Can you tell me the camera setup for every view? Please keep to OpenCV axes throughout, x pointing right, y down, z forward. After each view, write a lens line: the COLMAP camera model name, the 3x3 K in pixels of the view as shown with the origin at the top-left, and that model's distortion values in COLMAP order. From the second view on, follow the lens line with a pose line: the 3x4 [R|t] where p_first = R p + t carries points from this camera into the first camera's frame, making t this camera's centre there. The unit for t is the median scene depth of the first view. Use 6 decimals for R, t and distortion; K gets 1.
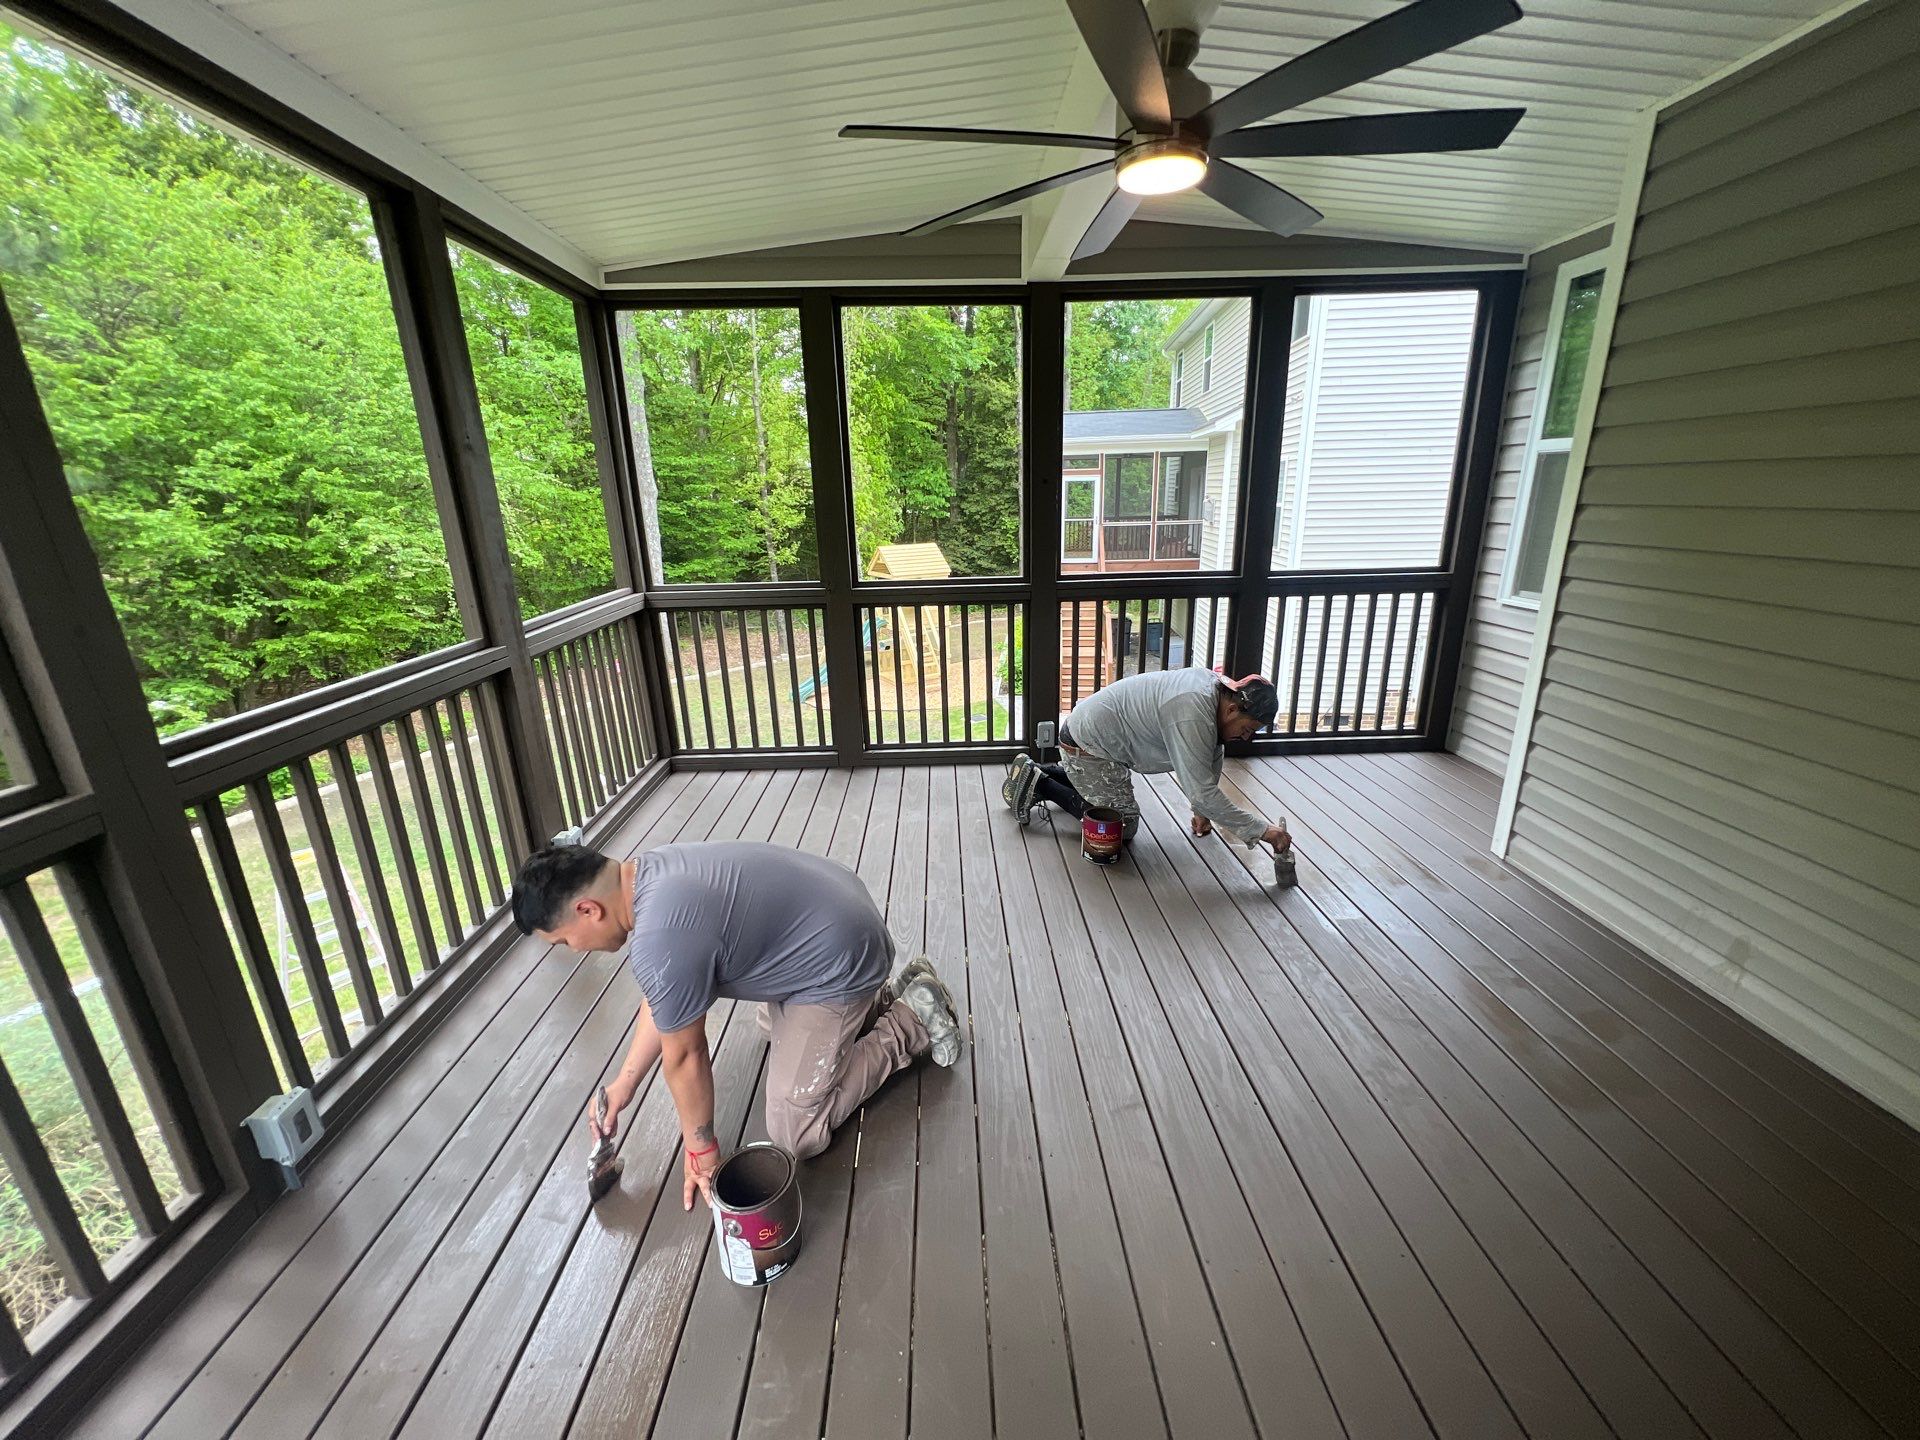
lens RADIAL K [[765.5, 0, 960.0], [0, 765.5, 720.0], [0, 0, 1]] dist [-0.002761, -0.000080]
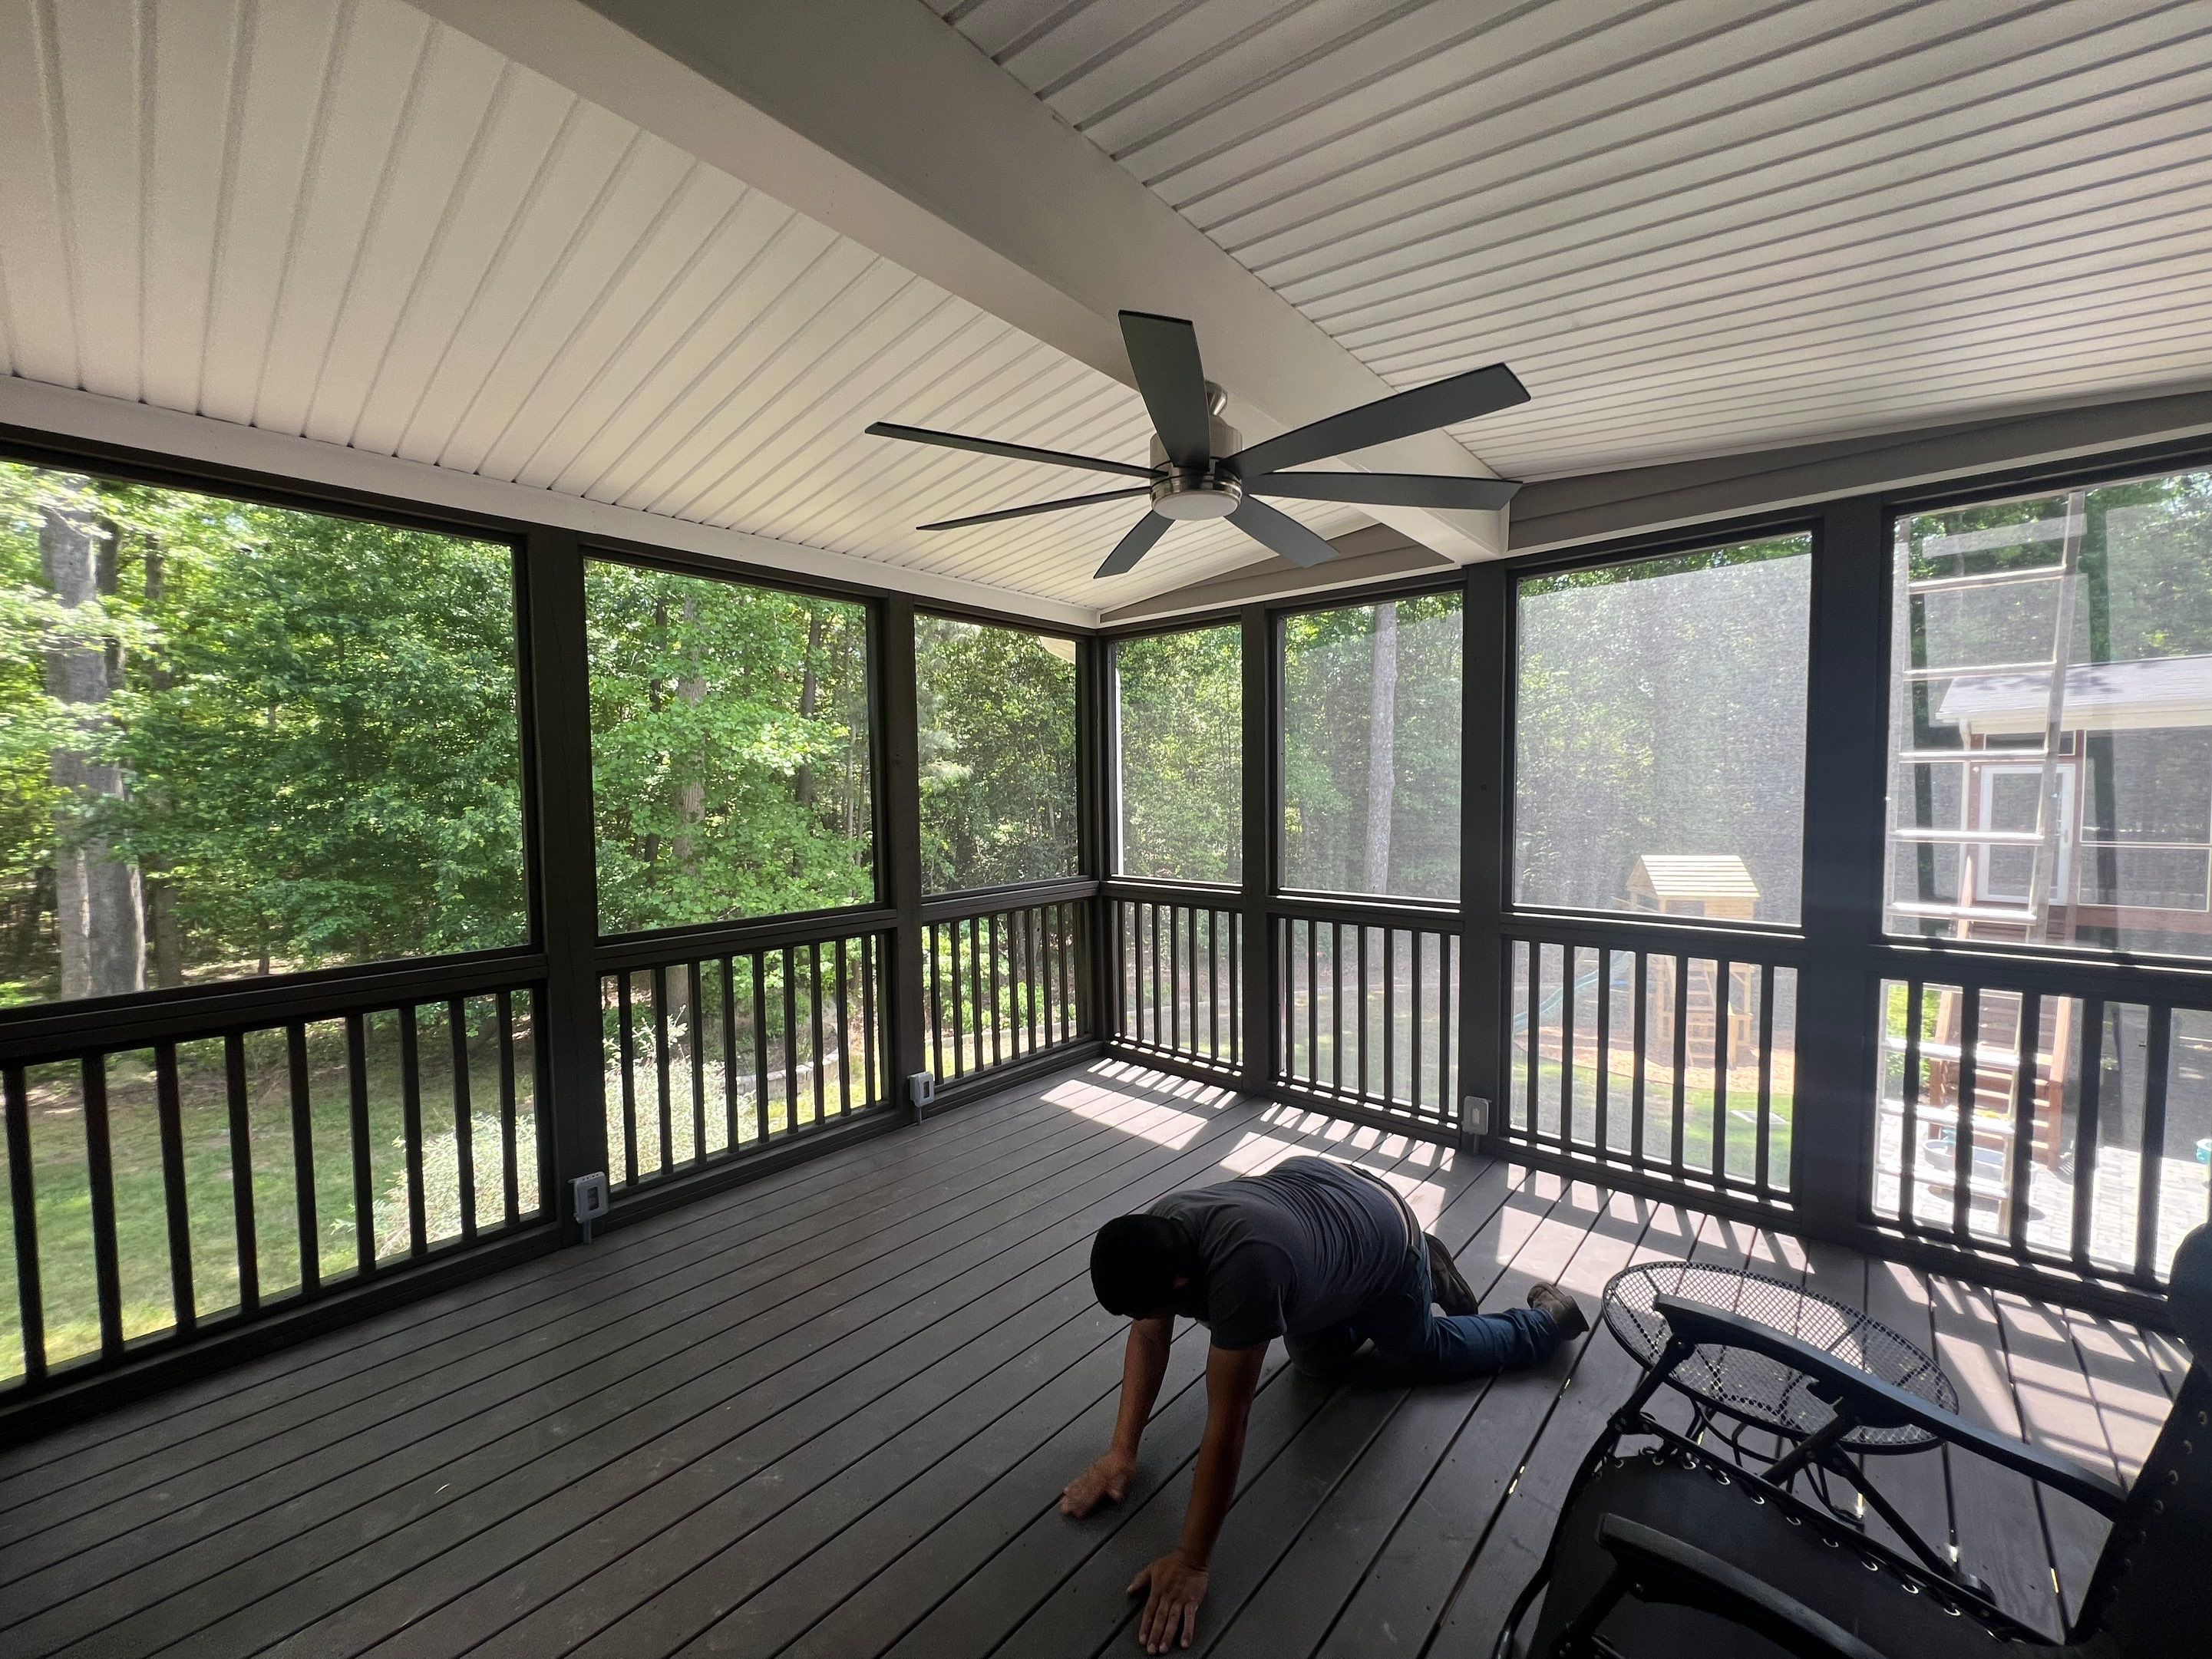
lens RADIAL K [[881.8, 0, 1106.0], [0, 881.8, 829.5], [0, 0, 1]] dist [-0.002761, -0.000080]
pose [[0.770852, 0.043459, -0.635530, 0.637870], [-0.195615, 0.965615, -0.171236, -0.039013], [0.606236, 0.256317, 0.752848, 0.073105]]
